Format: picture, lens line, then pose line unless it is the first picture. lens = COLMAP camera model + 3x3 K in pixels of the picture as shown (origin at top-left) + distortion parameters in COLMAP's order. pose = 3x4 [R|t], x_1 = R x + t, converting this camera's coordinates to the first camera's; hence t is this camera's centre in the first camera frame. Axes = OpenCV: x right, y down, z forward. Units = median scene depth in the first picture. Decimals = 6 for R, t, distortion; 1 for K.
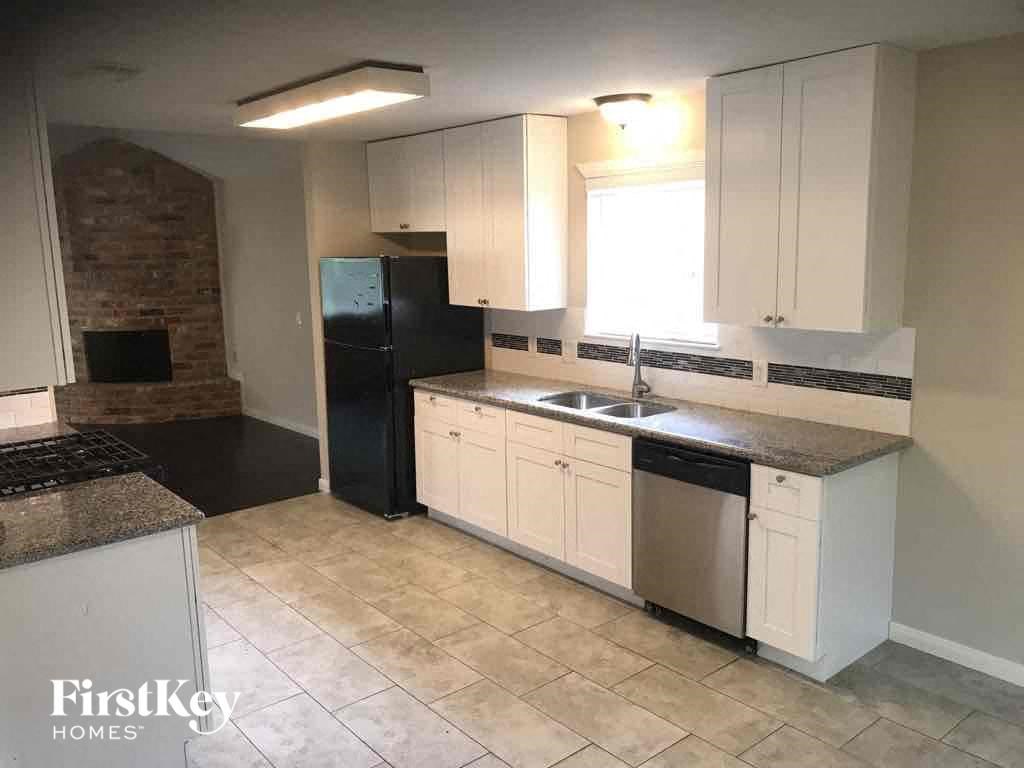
lens RADIAL K [[855.2, 0, 512.9], [0, 855.2, 385.9], [0, 0, 1]] dist [0.007908, 0.006811]
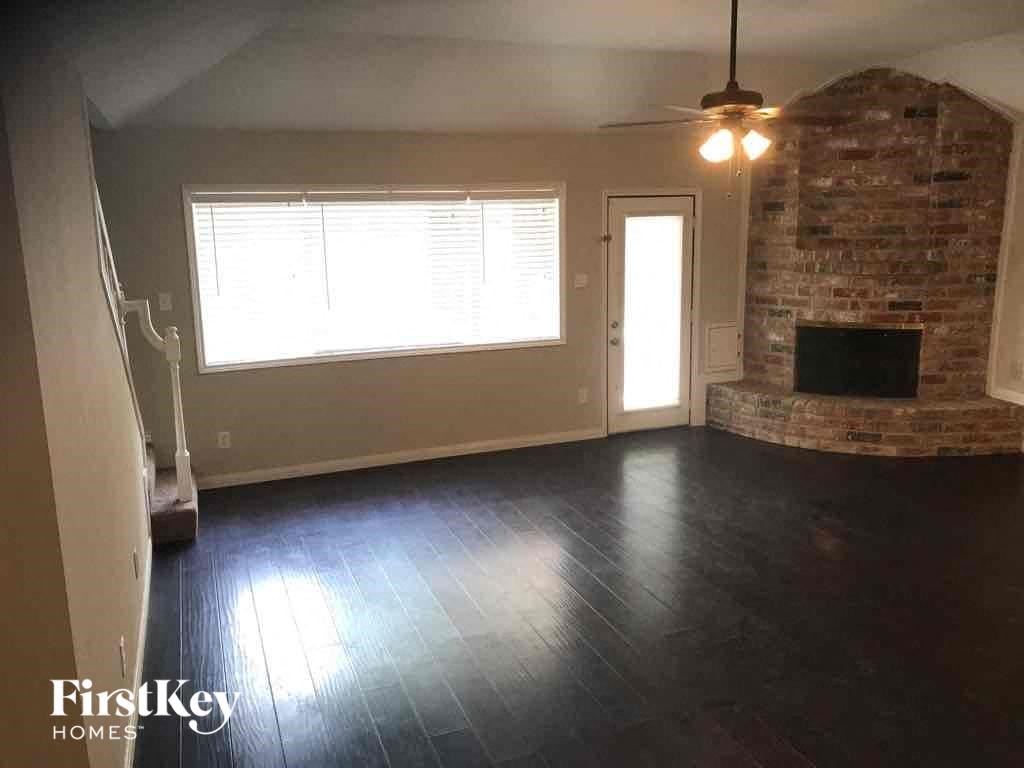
lens RADIAL K [[855.2, 0, 511.4], [0, 855.2, 382.5], [0, 0, 1]] dist [0.007908, 0.006811]
pose [[0.942557, 0.069474, -0.326741, -0.496691], [-0.058328, 0.997336, 0.043800, -0.032403], [0.328913, -0.022226, 0.944099, 0.186745]]
